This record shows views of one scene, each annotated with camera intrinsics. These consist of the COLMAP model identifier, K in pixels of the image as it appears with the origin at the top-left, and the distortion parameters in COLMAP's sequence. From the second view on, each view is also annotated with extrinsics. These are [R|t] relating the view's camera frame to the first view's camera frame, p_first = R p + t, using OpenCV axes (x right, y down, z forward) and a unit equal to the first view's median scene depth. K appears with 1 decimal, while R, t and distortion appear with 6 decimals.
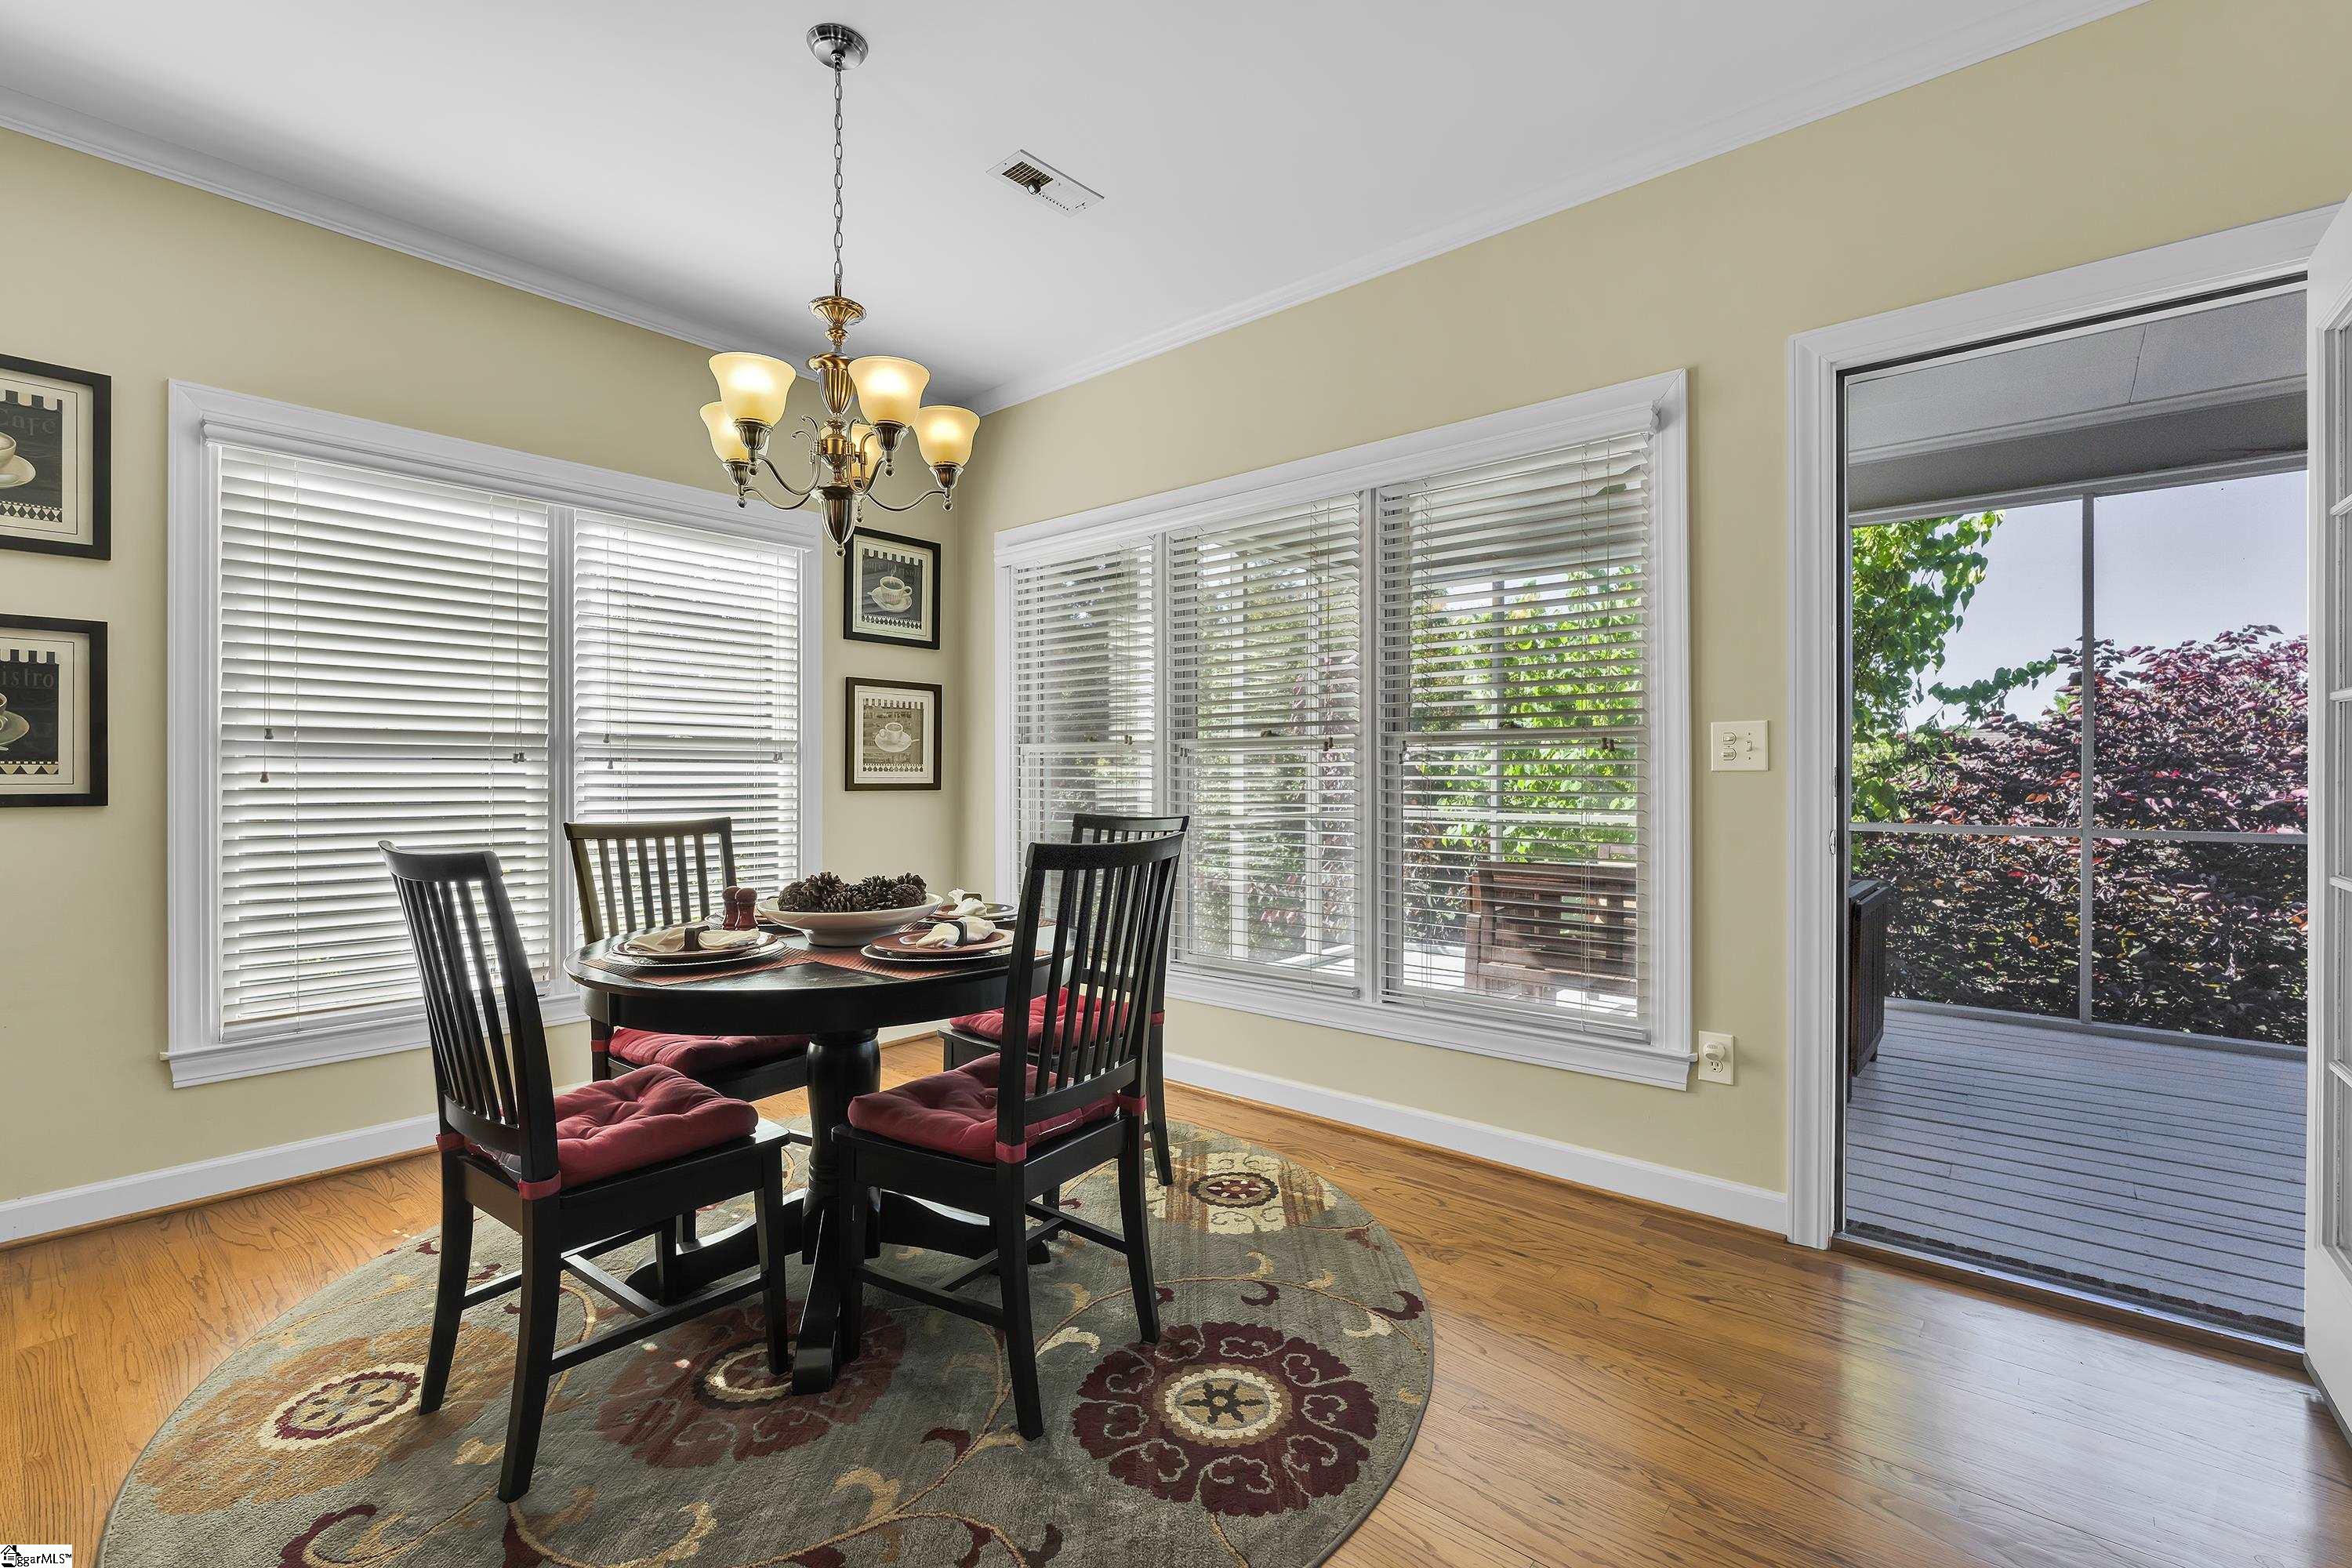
lens RADIAL K [[1039.4, 0, 1176.0], [0, 1039.4, 784.0], [0, 0, 1]] dist [-0.003069, -0.001026]
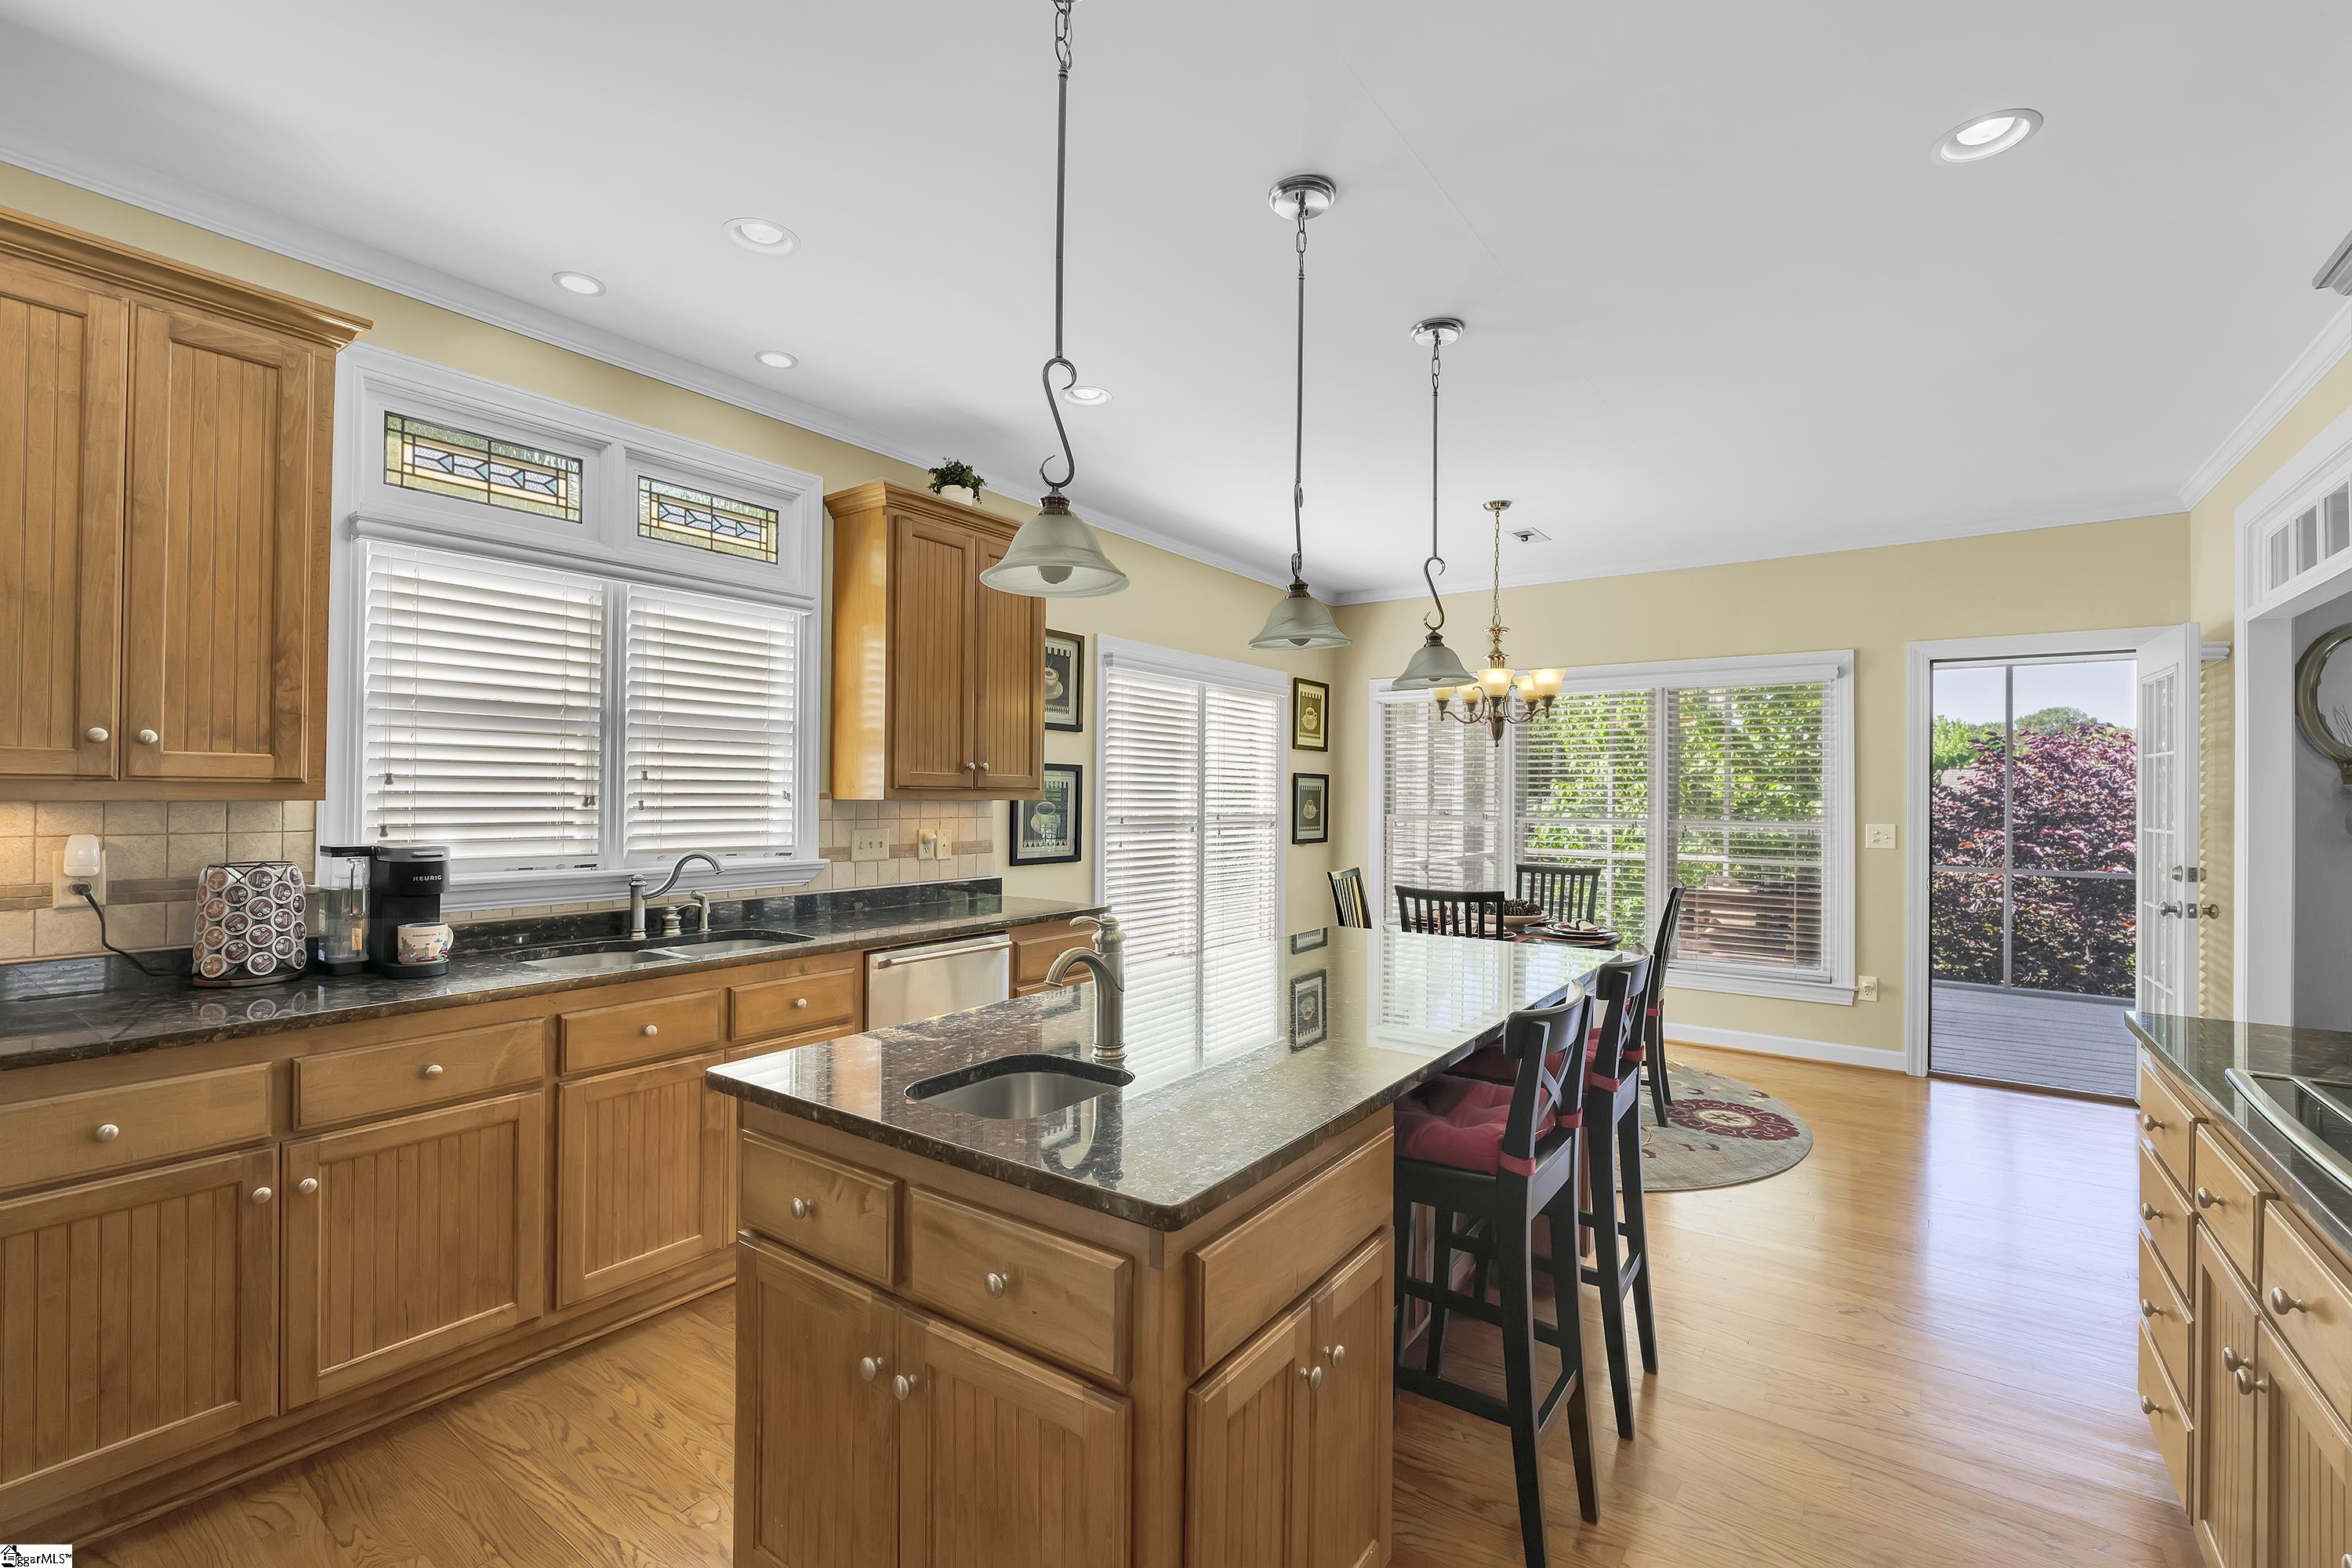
lens RADIAL K [[1036.5, 0, 1176.4], [0, 1036.5, 793.0], [0, 0, 1]] dist [-0.001820, -0.000254]
pose [[0.996004, 0.011054, 0.088620, -1.001064], [-0.010445, 0.999919, -0.007327, -0.090107], [-0.088694, 0.006372, 0.996039, -0.893976]]
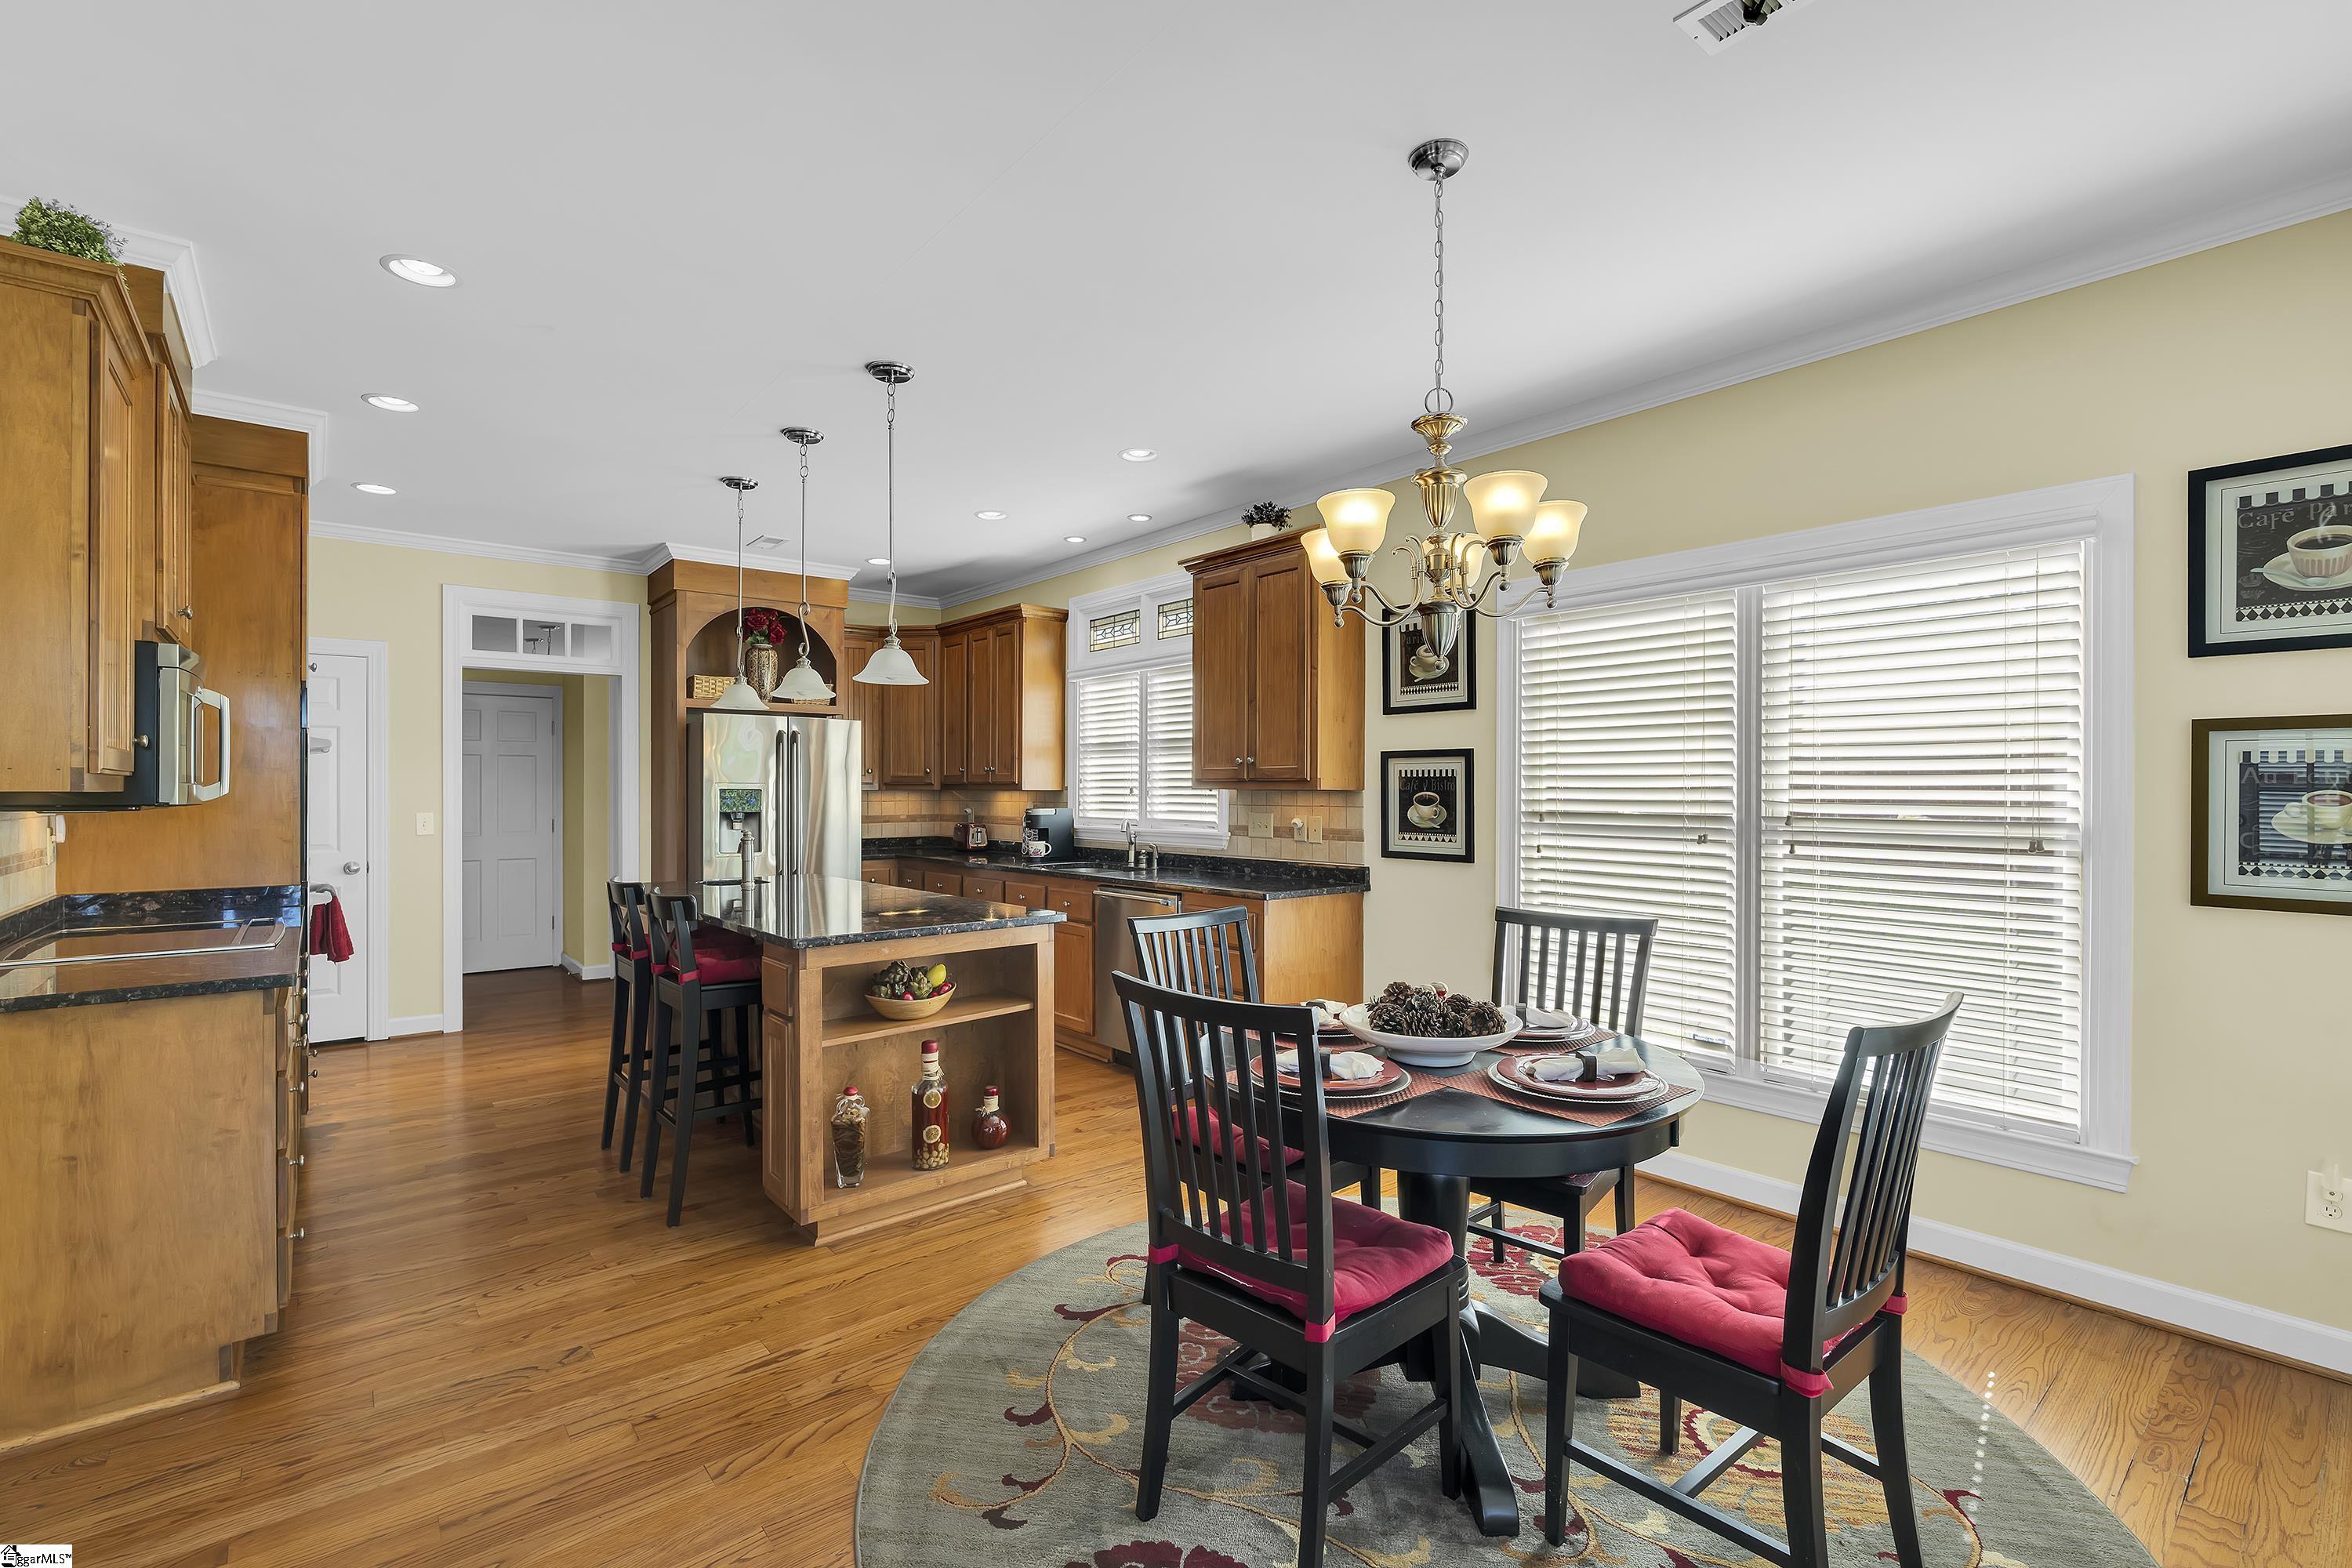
lens RADIAL K [[1039.4, 0, 1176.0], [0, 1039.4, 784.0], [0, 0, 1]] dist [-0.003069, -0.001026]
pose [[-0.170414, -0.003614, -0.985366, 0.609812], [-0.007263, 0.999971, -0.002412, -0.091818], [0.985346, 0.006745, -0.170435, 0.802846]]
